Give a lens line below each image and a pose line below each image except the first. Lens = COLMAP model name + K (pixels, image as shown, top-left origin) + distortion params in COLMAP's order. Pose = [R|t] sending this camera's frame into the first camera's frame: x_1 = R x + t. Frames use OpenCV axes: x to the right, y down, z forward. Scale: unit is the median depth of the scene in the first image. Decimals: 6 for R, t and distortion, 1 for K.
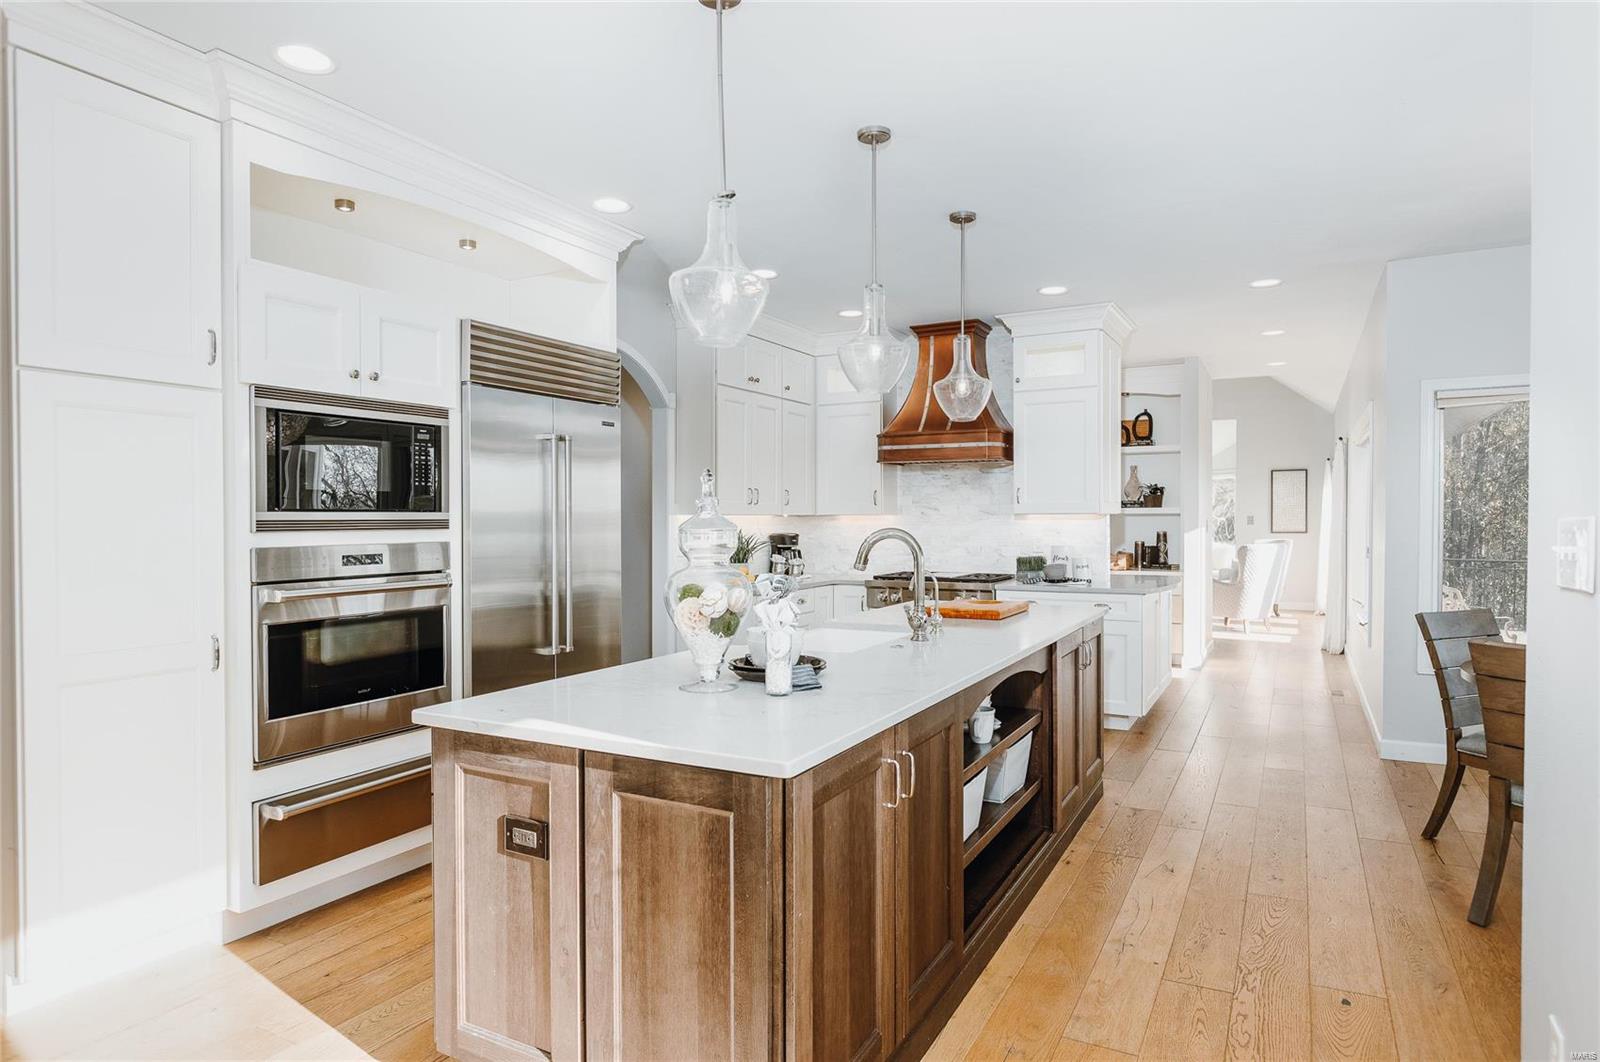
lens RADIAL K [[910.8, 0, 800.0], [0, 910.8, 531.0], [0, 0, 1]] dist [-0.007750, -0.001009]
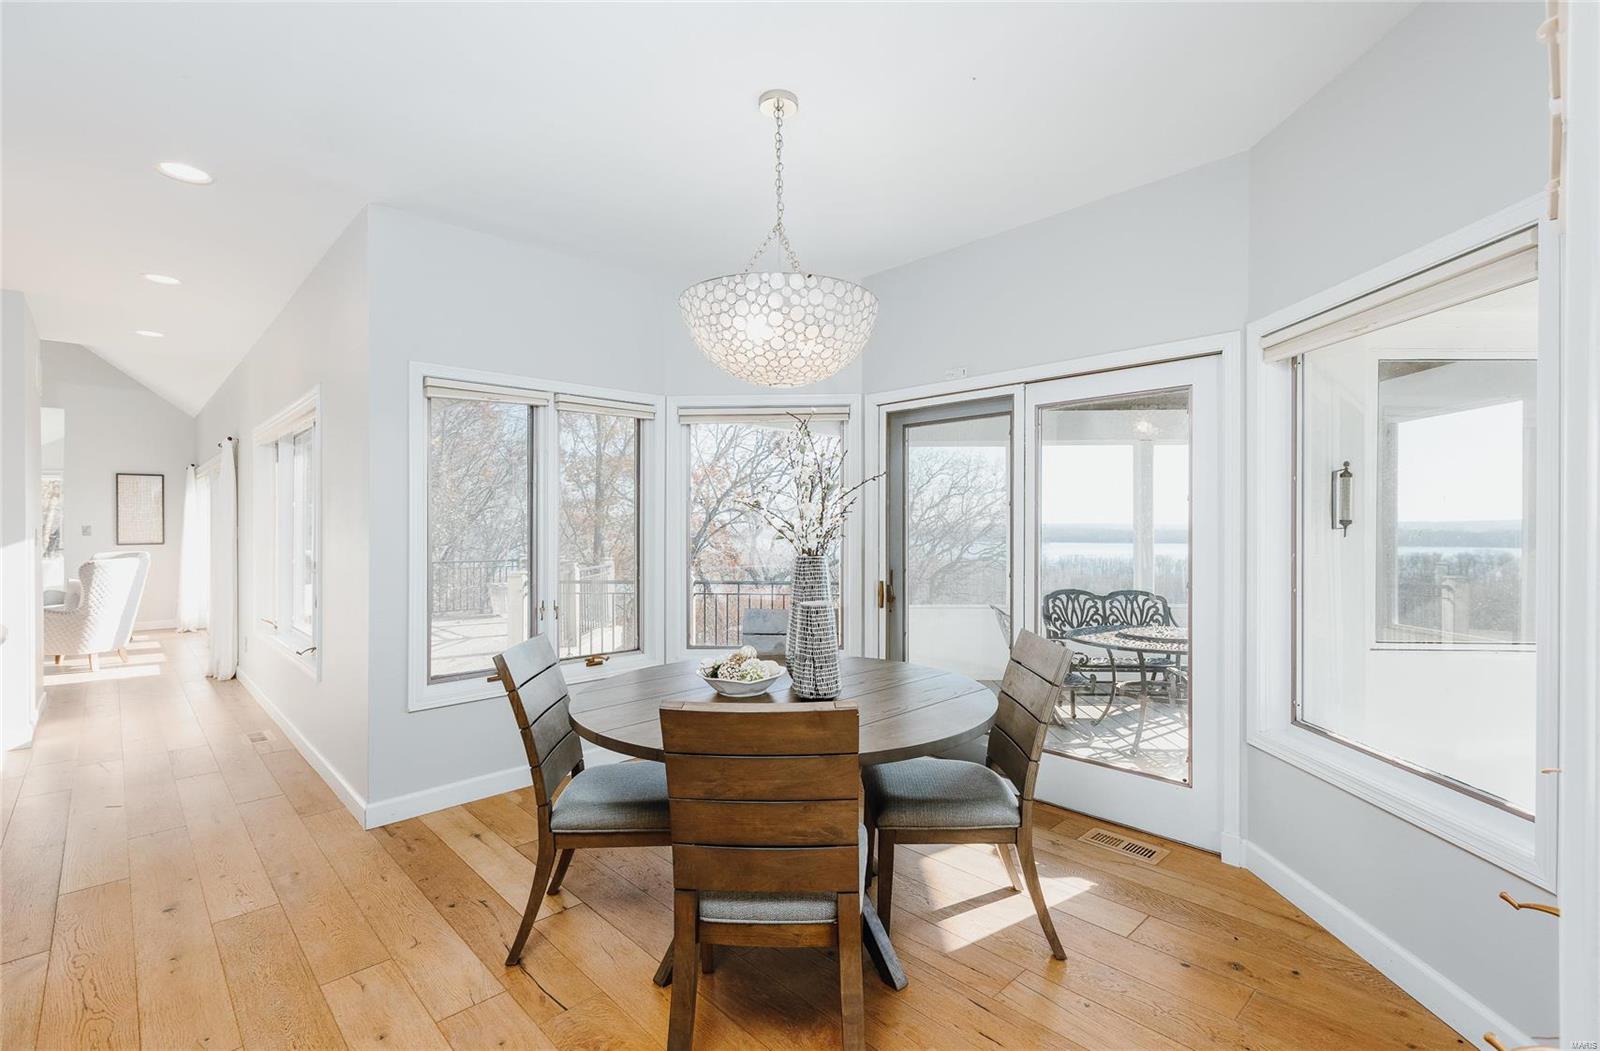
lens RADIAL K [[719.4, 0, 785.5], [0, 719.4, 528.5], [0, 0, 1]] dist [0.001493, 0.000486]
pose [[0.312061, -0.002212, 0.950059, 0.131713], [0.015734, 0.999872, -0.002840, -0.003539], [-0.949932, 0.015835, 0.312056, 0.373524]]
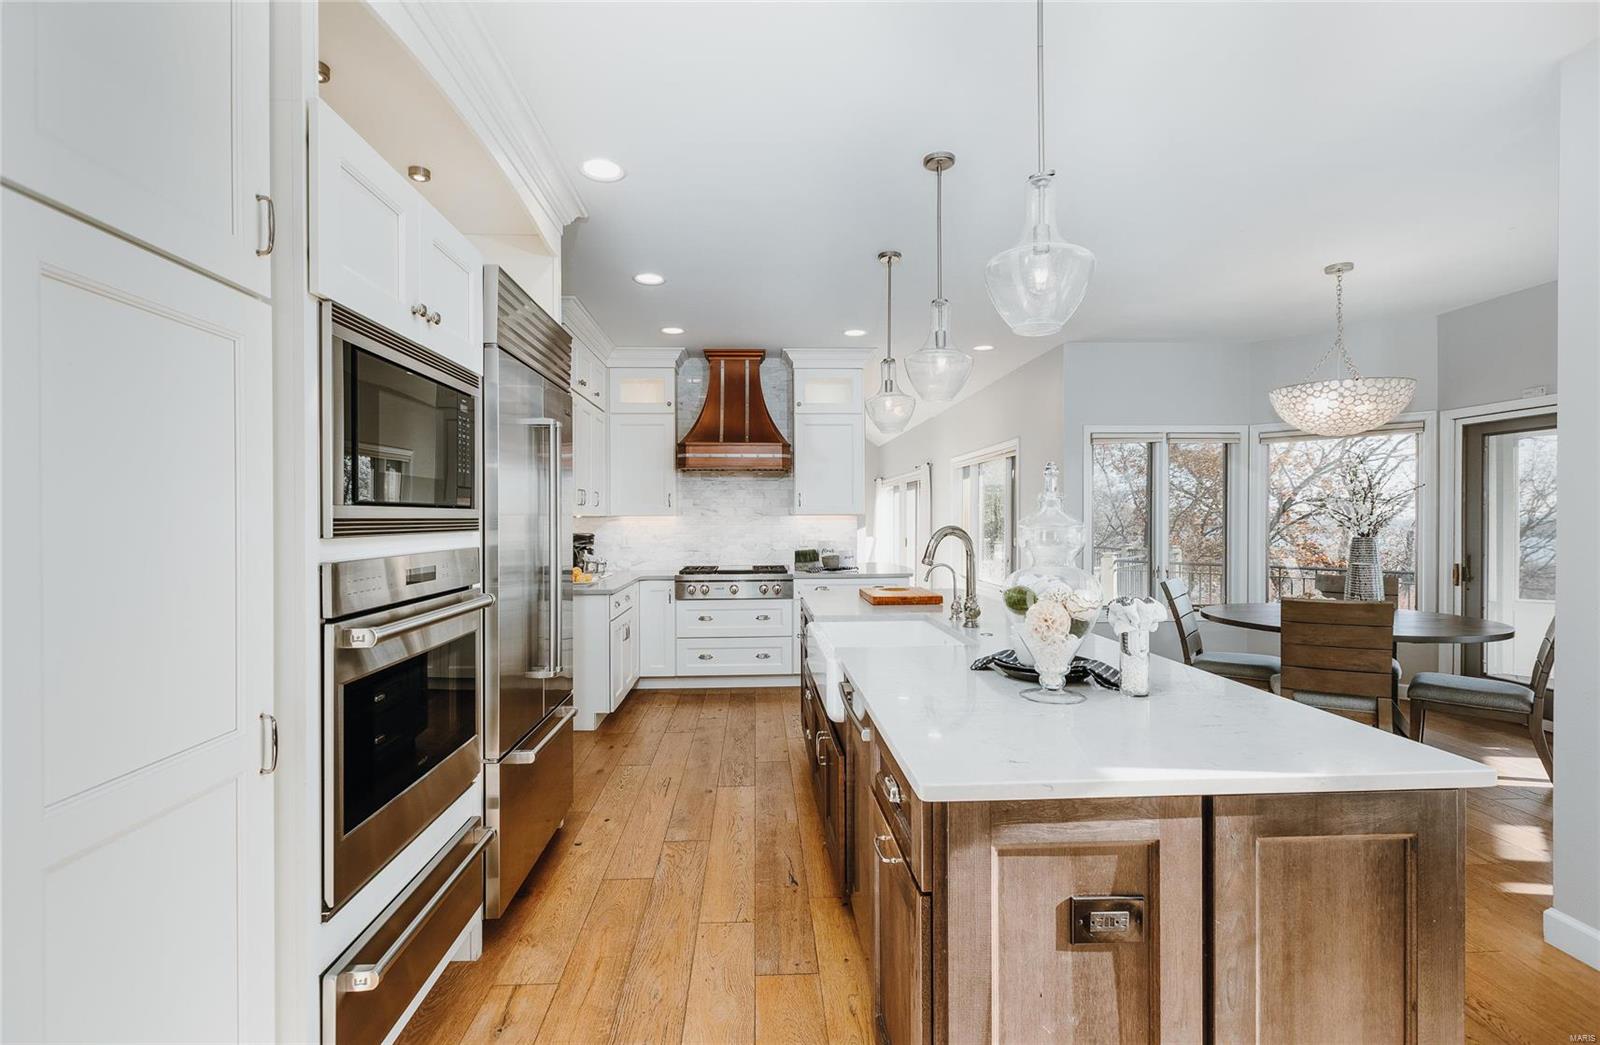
lens RADIAL K [[719.4, 0, 785.5], [0, 719.4, 525.5], [0, 0, 1]] dist [0.001493, 0.000486]
pose [[0.855646, -0.004854, 0.517538, -0.275029], [0.008151, 0.999958, -0.004096, -0.001157], [-0.517497, 0.007723, 0.855650, 0.195305]]
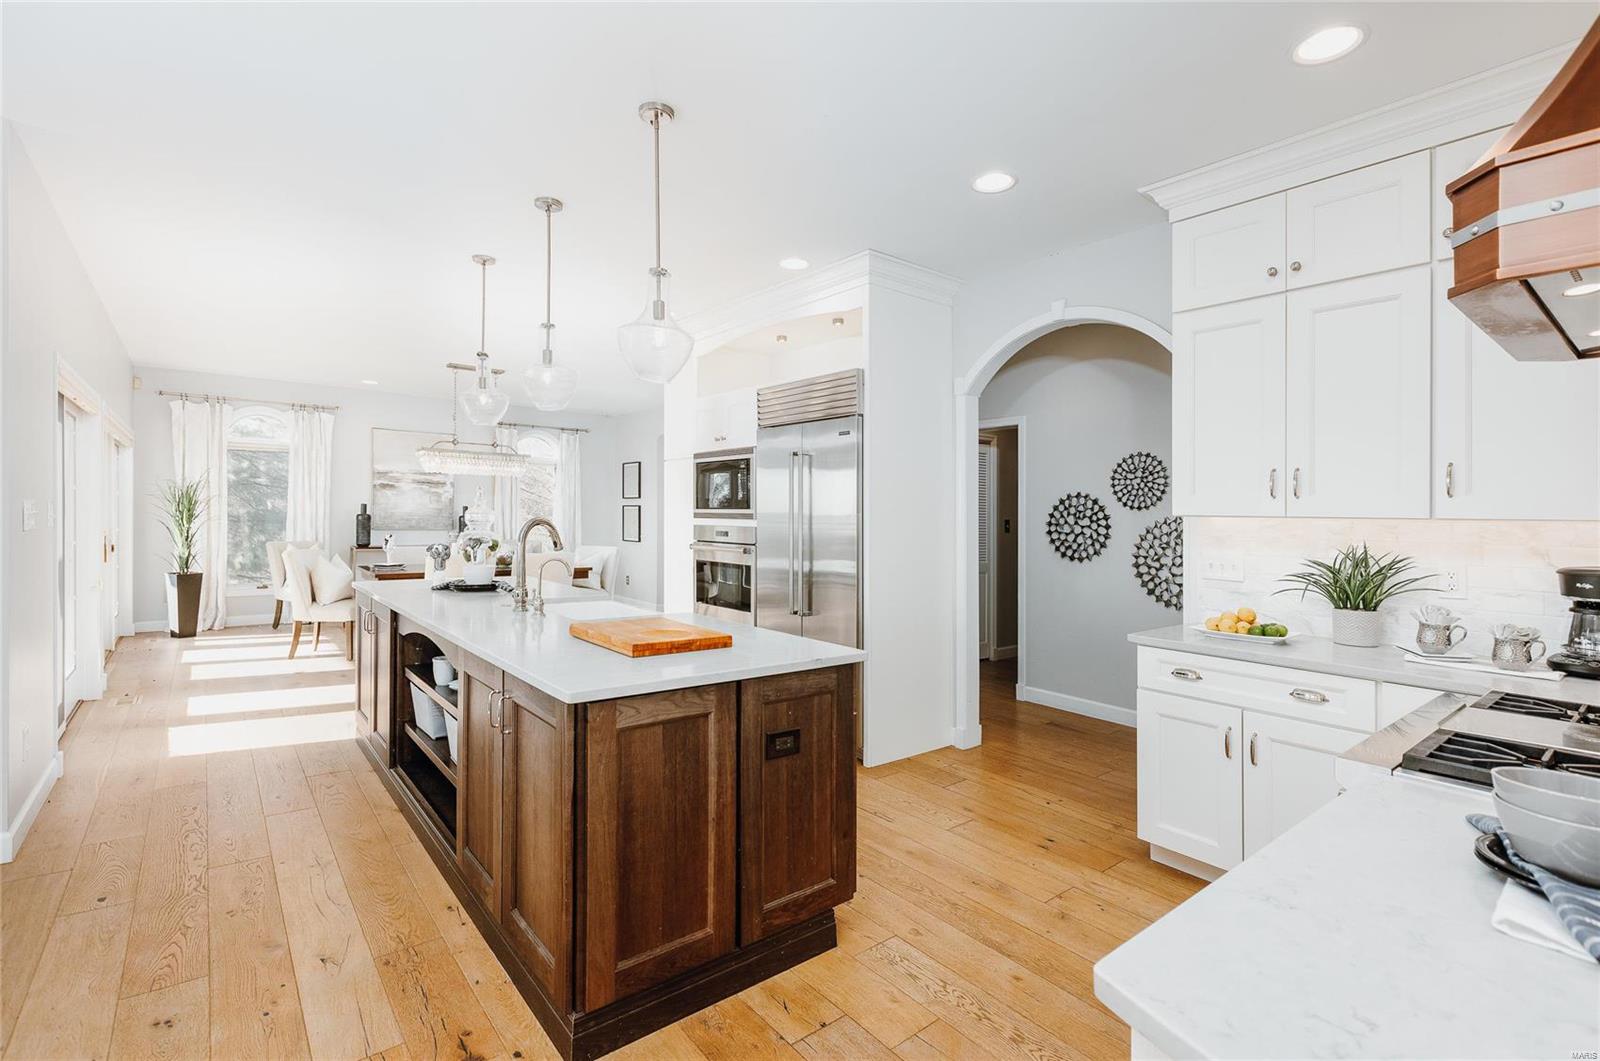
lens RADIAL K [[732.7, 0, 800.0], [0, 732.7, 530.5], [0, 0, 1]] dist [-0.002128, 0.000022]
pose [[-0.377037, 0.014730, -0.926081, 0.467403], [-0.031238, 0.999102, 0.028609, -0.012981], [0.925671, 0.039715, -0.376238, 0.900541]]
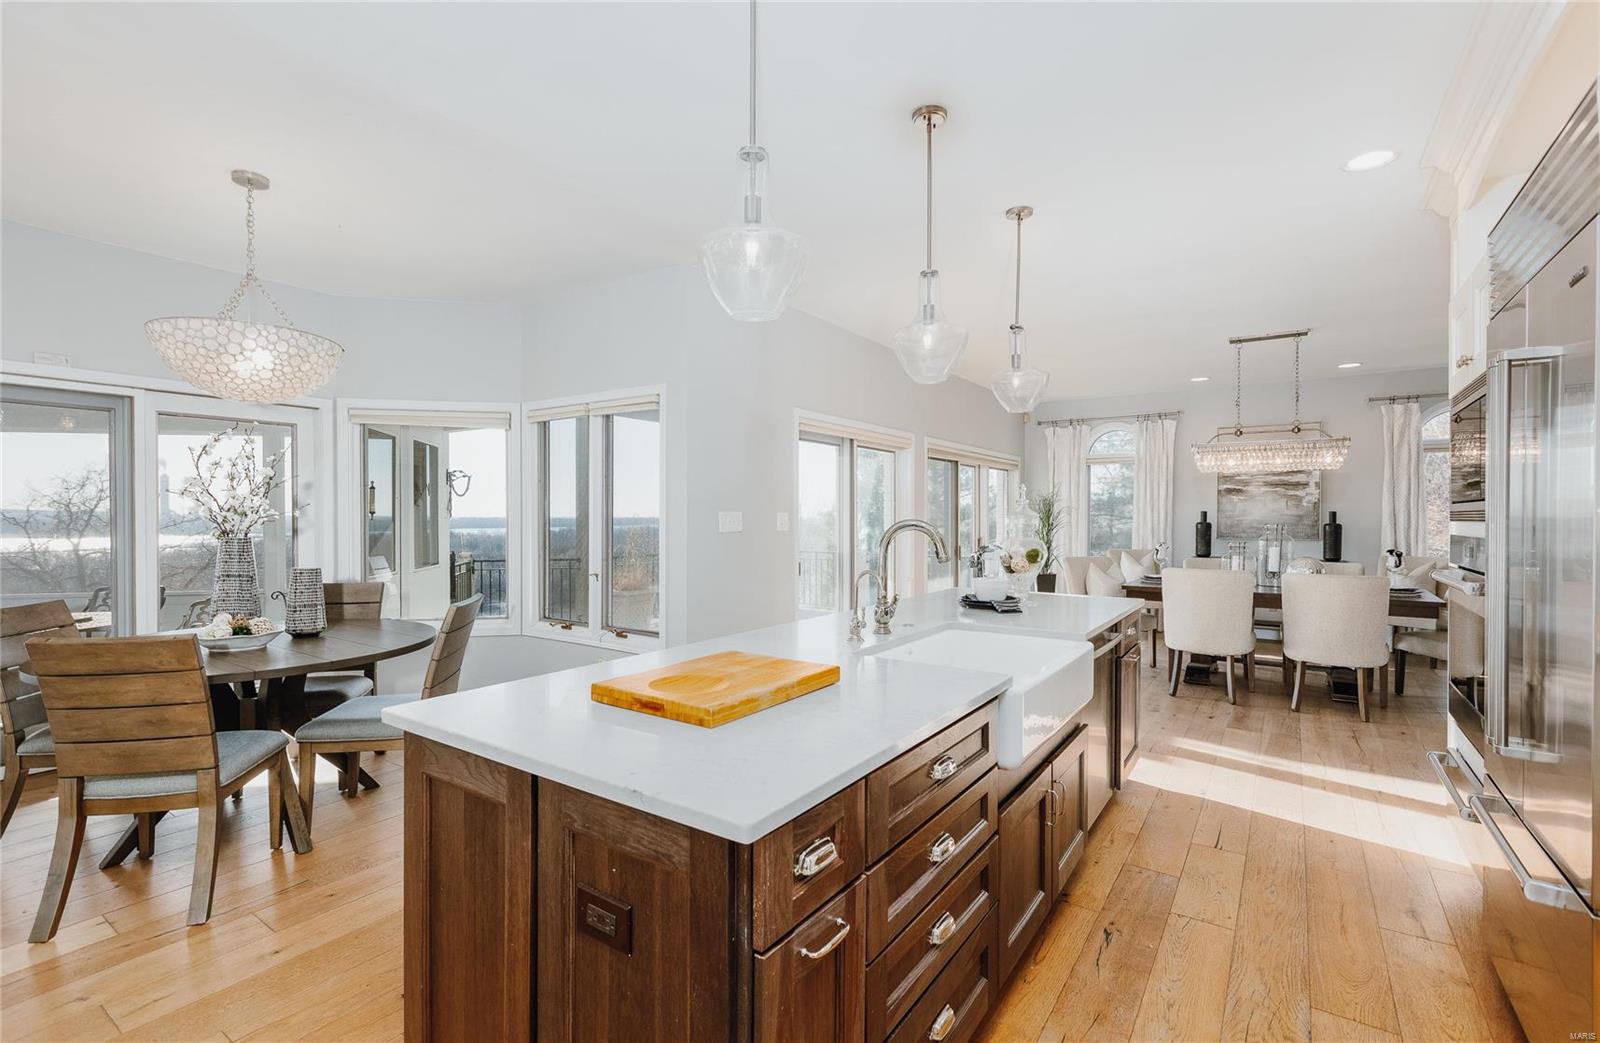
lens RADIAL K [[724.7, 0, 792.3], [0, 724.7, 524.0], [0, 0, 1]] dist [-0.001281, 0.000059]
pose [[-0.994555, -0.000227, 0.104215, 0.075282], [0.002464, 0.999667, 0.025689, -0.010278], [-0.104186, 0.025806, -0.994223, 0.948243]]
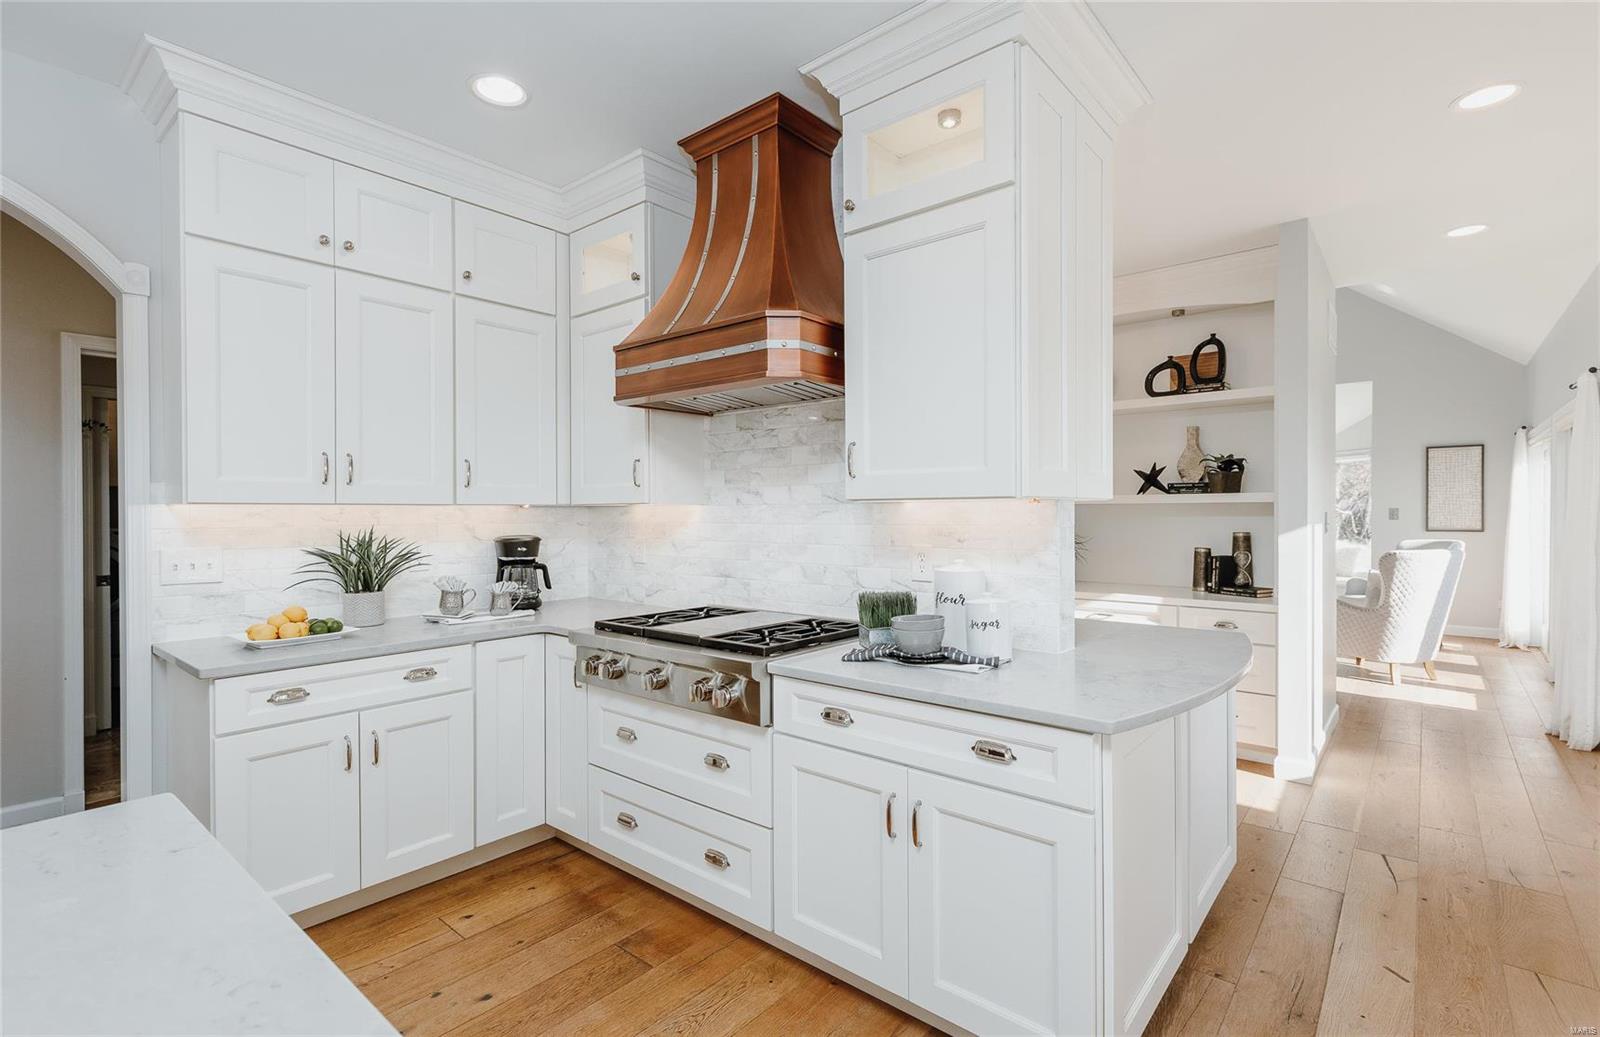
lens RADIAL K [[748.1, 0, 784.3], [0, 748.1, 516.5], [0, 0, 1]] dist [-0.001108, -0.000780]
pose [[0.978036, 0.000938, -0.208432, 0.289041], [-0.002606, 0.999967, -0.007726, -0.007734], [0.208418, 0.008100, 0.978006, 0.637914]]
